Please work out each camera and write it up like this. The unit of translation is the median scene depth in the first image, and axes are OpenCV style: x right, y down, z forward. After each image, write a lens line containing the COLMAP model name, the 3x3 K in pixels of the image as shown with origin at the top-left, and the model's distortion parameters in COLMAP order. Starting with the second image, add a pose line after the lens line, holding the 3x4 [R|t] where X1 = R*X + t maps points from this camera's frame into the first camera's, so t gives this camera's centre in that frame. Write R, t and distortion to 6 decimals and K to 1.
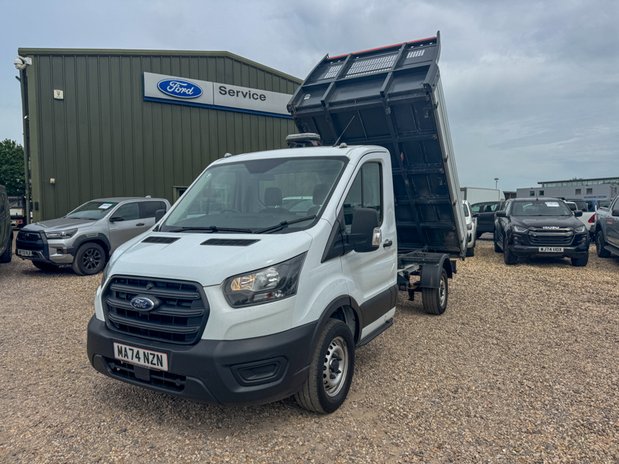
lens RADIAL K [[436.2, 0, 309.5], [0, 436.2, 232.0], [0, 0, 1]] dist [0.002127, -0.002358]
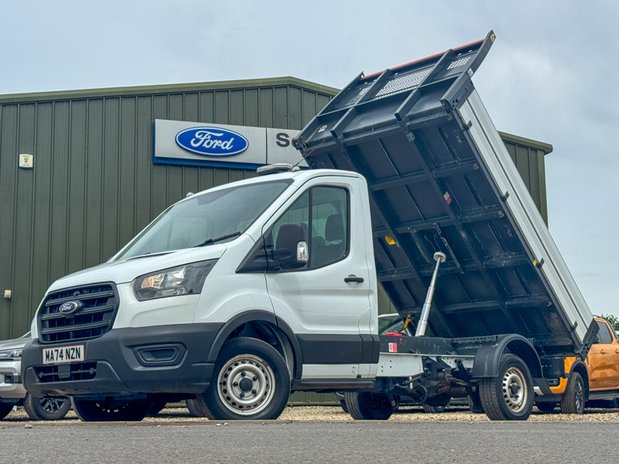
lens RADIAL K [[1007.2, 0, 309.9], [0, 1007.2, 246.5], [0, 0, 1]] dist [-0.002101, 0.843788]
pose [[0.969962, -0.043431, -0.239348, 0.531802], [-0.008936, 0.976907, -0.213477, 0.357959], [0.243092, 0.209203, 0.947175, -0.835995]]
